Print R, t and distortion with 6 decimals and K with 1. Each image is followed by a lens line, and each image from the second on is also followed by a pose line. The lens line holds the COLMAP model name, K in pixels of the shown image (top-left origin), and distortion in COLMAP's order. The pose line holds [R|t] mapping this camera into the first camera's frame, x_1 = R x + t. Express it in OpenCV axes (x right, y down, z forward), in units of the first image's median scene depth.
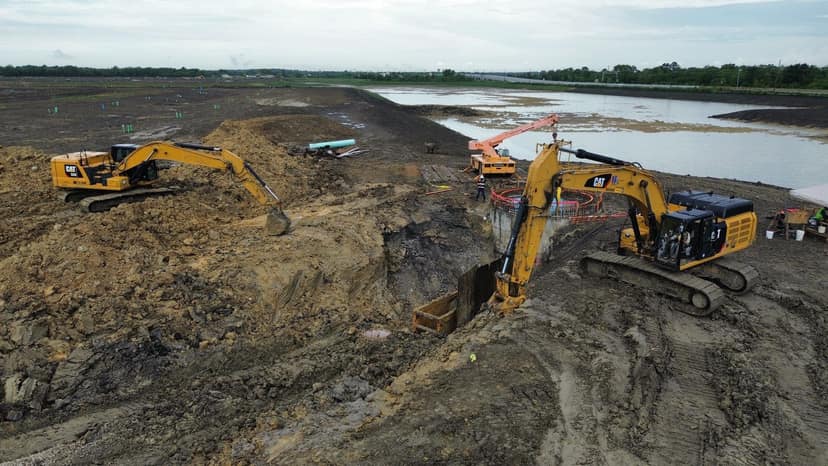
lens RADIAL K [[591.2, 0, 412.2], [0, 591.2, 233.4], [0, 0, 1]] dist [0.060802, -0.060605]
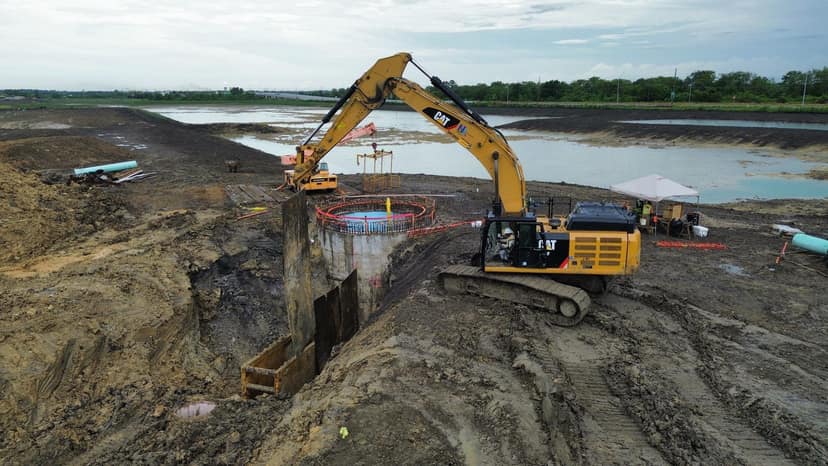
lens RADIAL K [[591.2, 0, 420.5], [0, 591.2, 230.5], [0, 0, 1]] dist [0.060802, -0.060605]
pose [[0.938543, -0.089747, 0.333291, -0.018273], [0.101087, 0.994736, -0.016801, -0.011058], [-0.330029, 0.049460, 0.942674, 0.134516]]
